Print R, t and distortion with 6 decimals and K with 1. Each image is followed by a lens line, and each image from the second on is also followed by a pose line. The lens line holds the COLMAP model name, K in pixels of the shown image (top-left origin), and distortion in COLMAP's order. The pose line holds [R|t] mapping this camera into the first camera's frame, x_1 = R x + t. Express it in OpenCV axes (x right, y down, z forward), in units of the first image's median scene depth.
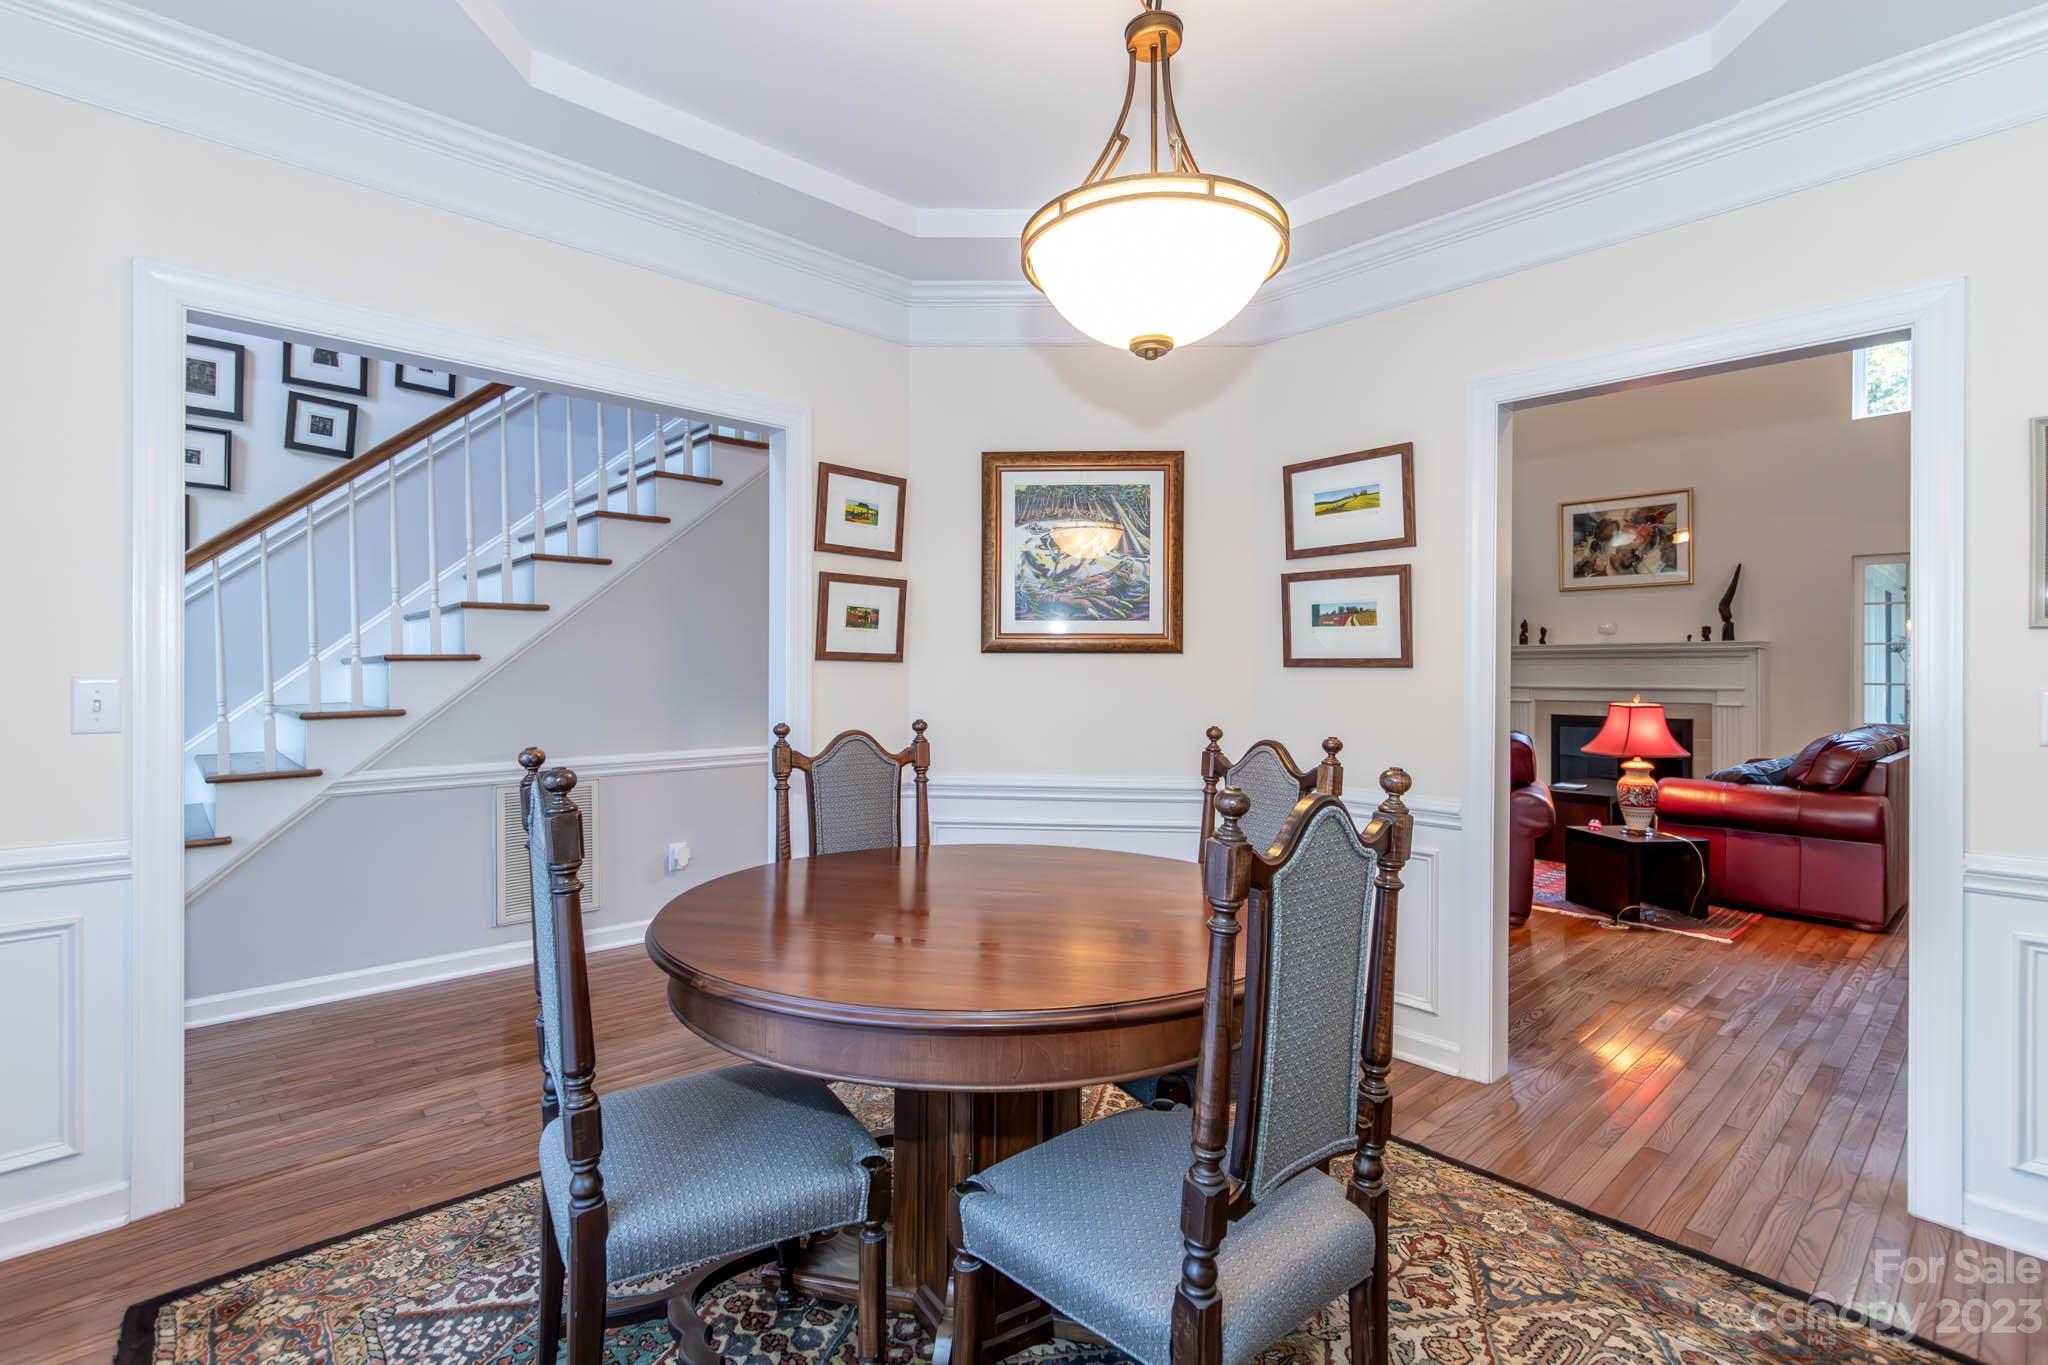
lens RADIAL K [[941.5, 0, 1023.1], [0, 941.5, 663.5], [0, 0, 1]] dist [0.003106, -0.008452]
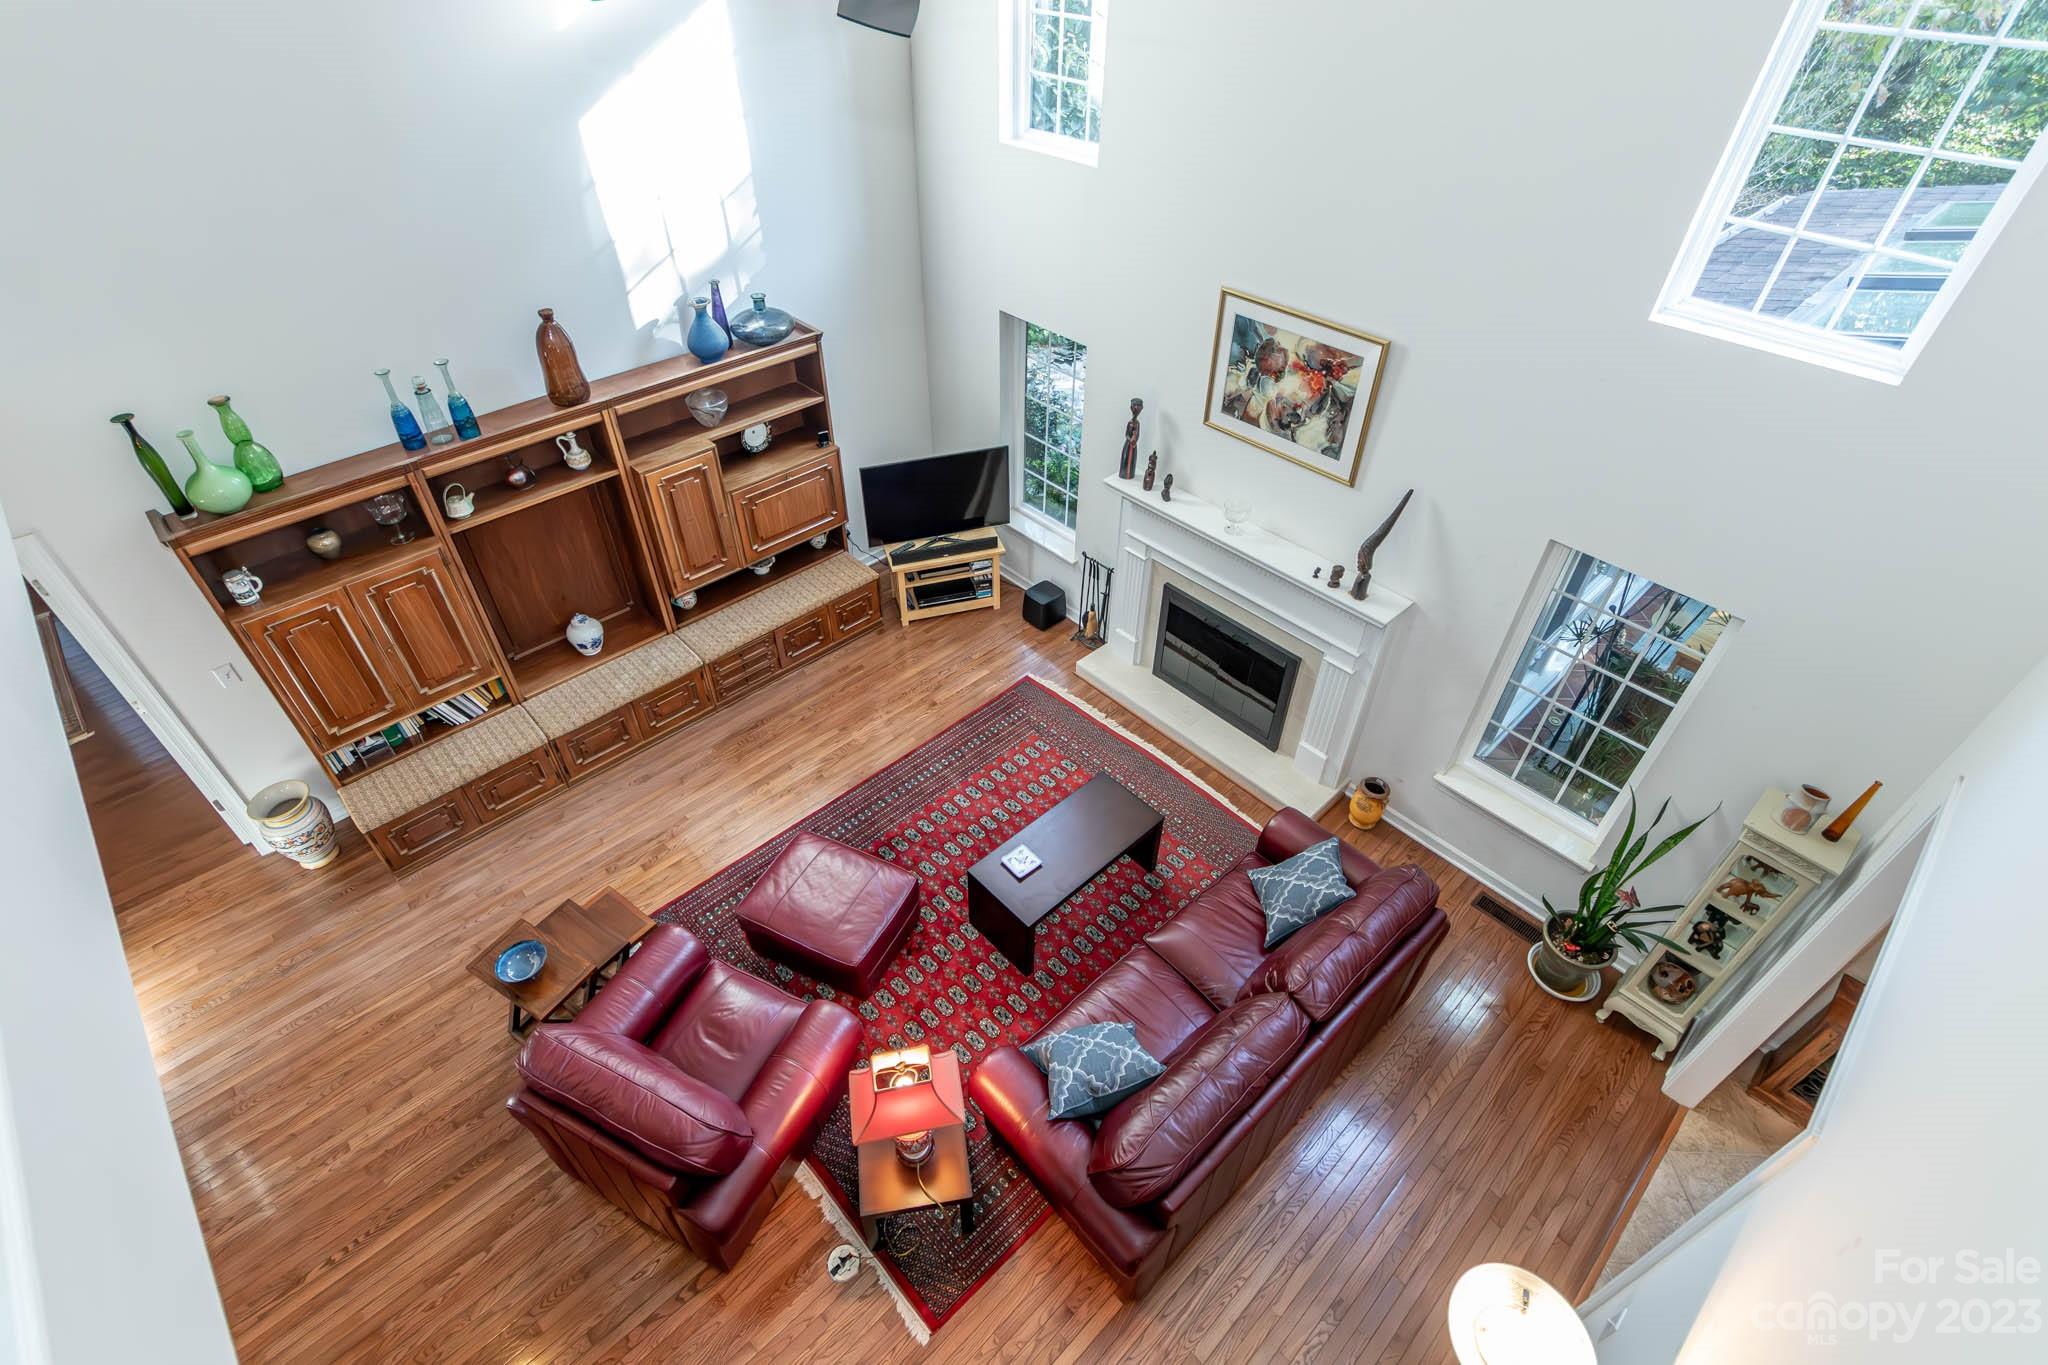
lens RADIAL K [[954.0, 0, 1016.6], [0, 954.0, 668.6], [0, 0, 1]] dist [0.012027, -0.012846]
pose [[0.999938, -0.009296, 0.006060, 0.465908], [0.002950, 0.749140, 0.662405, -0.416888], [-0.010697, -0.662346, 0.749121, 0.419844]]
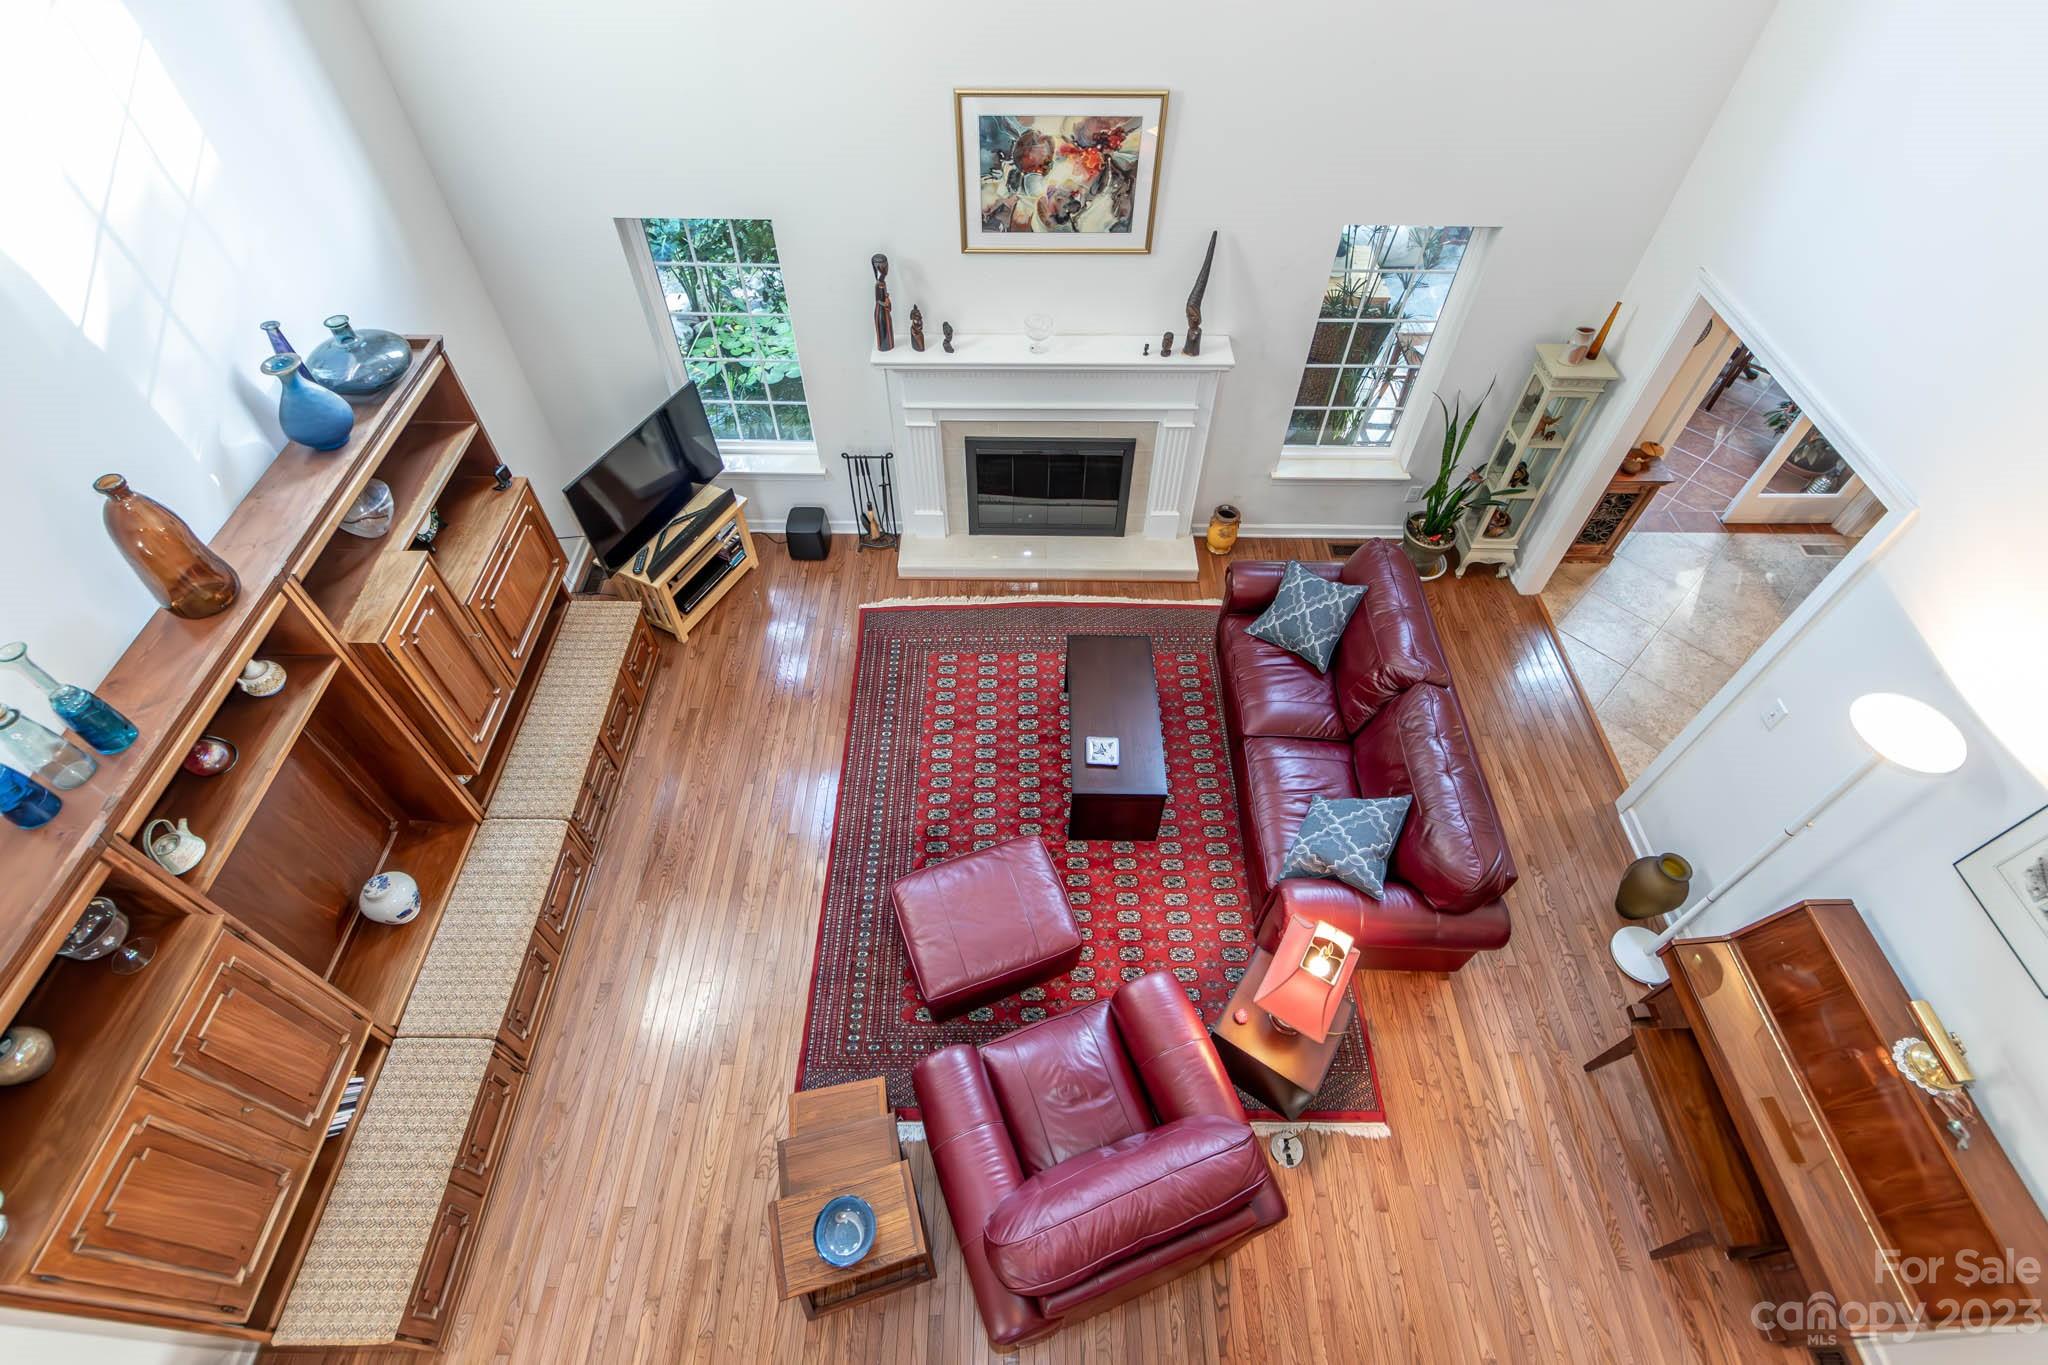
lens RADIAL K [[954.0, 0, 1016.6], [0, 954.0, 668.6], [0, 0, 1]] dist [0.012027, -0.012846]
pose [[0.680819, -0.571969, 0.457534, 0.181422], [-0.001581, 0.623512, 0.781812, -0.411045], [-0.732450, -0.532996, 0.423594, 0.622735]]
